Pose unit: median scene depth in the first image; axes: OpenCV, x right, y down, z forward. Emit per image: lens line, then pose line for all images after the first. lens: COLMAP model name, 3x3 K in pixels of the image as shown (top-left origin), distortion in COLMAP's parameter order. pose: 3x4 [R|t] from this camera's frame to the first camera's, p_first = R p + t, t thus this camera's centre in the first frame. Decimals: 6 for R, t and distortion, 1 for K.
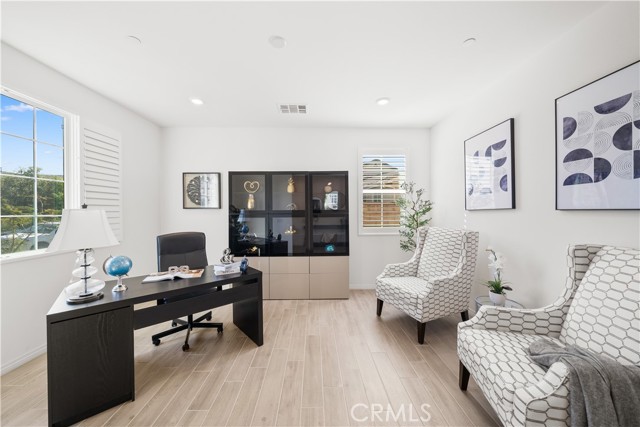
lens RADIAL K [[217.9, 0, 320.5], [0, 217.9, 212.7], [0, 0, 1]] dist [-0.006850, -0.000258]
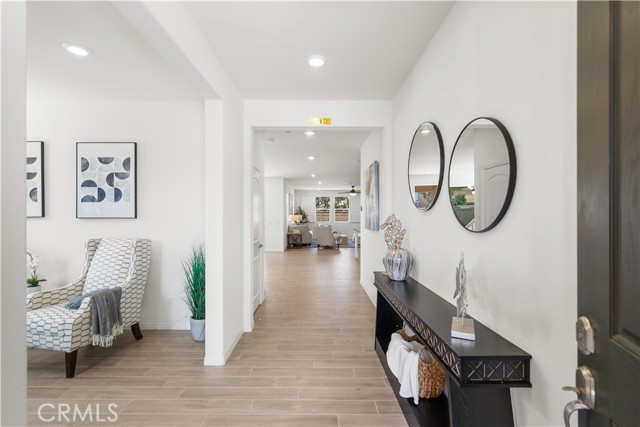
lens RADIAL K [[292.4, 0, 319.9], [0, 292.4, 216.6], [0, 0, 1]] dist [0.001262, -0.000609]
pose [[-0.006579, 0.011053, 0.999917, -1.022419], [0.002917, 0.999935, -0.011034, 0.002422], [-0.999974, 0.002845, -0.006611, -0.720770]]
